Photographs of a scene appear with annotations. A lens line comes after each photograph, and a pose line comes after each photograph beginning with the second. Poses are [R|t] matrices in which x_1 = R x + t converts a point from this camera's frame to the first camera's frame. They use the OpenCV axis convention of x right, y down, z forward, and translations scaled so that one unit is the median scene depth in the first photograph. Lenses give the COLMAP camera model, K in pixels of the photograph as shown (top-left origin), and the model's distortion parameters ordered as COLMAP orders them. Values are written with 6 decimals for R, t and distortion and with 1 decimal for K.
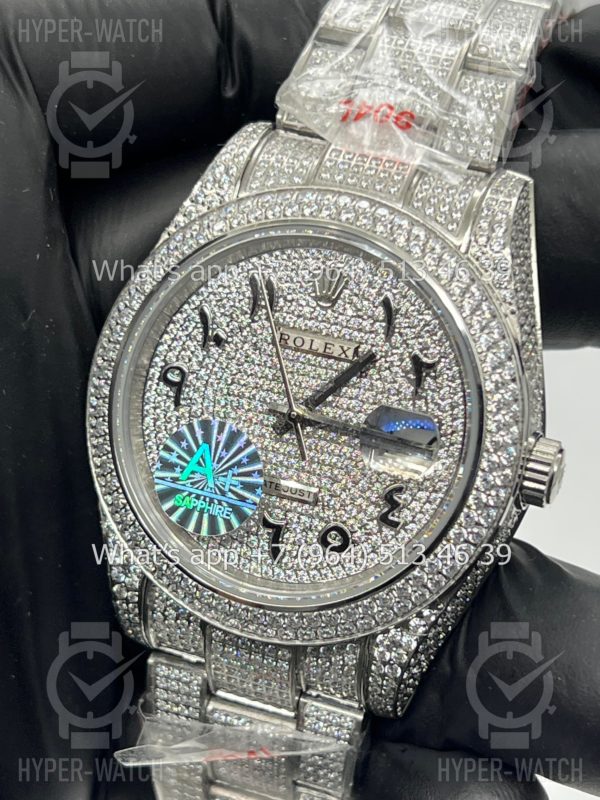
lens RADIAL K [[1858.7, 0, 307.1], [0, 1858.7, 418.5], [0, 0, 1]] dist [0.241181, 0.000000]
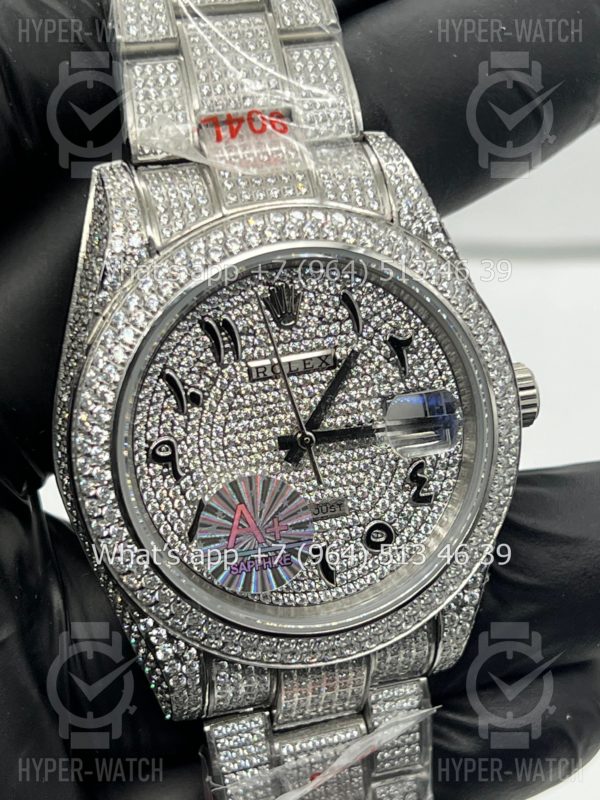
lens RADIAL K [[1858.7, 0, 303.0], [0, 1858.7, 401.9], [0, 0, 1]] dist [0.241181, 0.000000]
pose [[0.794039, -0.390912, 0.465500, -0.455742], [0.333981, 0.920409, 0.203233, -0.219762], [-0.507896, -0.005907, 0.861398, 0.153738]]
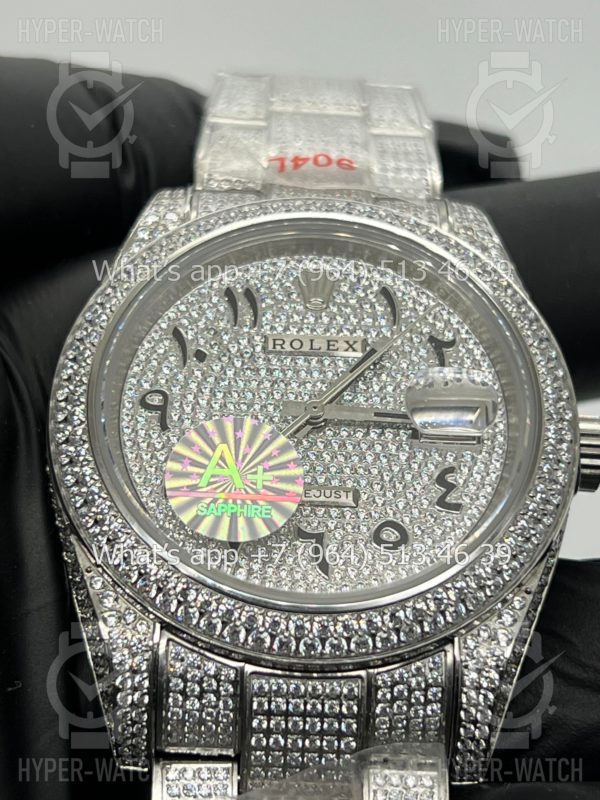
lens RADIAL K [[1858.7, 0, 303.5], [0, 1858.7, 402.1], [0, 0, 1]] dist [0.241181, 0.000000]
pose [[0.923509, -0.023597, 0.382851, -0.342073], [0.203736, 0.875850, -0.437467, 0.372056], [-0.324998, 0.482006, 0.813663, 0.293420]]
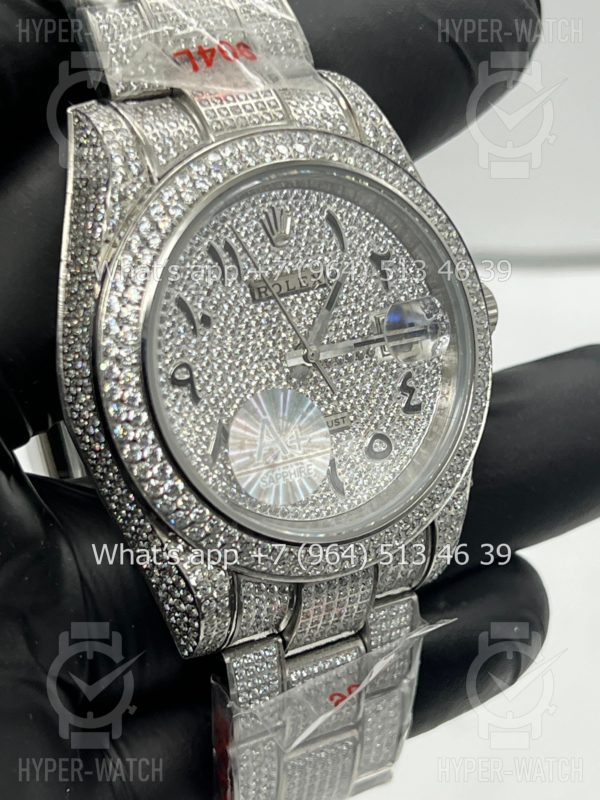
lens RADIAL K [[1858.7, 0, 303.4], [0, 1858.7, 401.6], [0, 0, 1]] dist [0.241181, 0.000000]
pose [[0.610021, -0.416208, 0.674274, -0.698367], [0.378128, 0.900707, 0.213882, -0.195556], [-0.696343, 0.124489, 0.706831, 0.291067]]
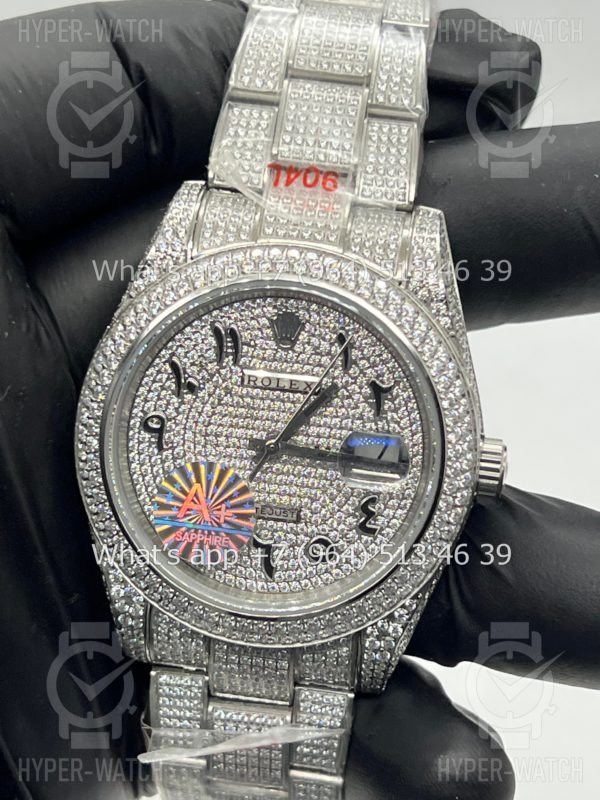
lens RADIAL K [[1858.7, 0, 300.6], [0, 1858.7, 397.4], [0, 0, 1]] dist [0.241181, 0.000000]
pose [[0.975001, -0.131718, 0.178949, -0.187295], [0.120007, 0.989951, 0.074806, -0.113731], [-0.187003, -0.051461, 0.981010, -0.107640]]
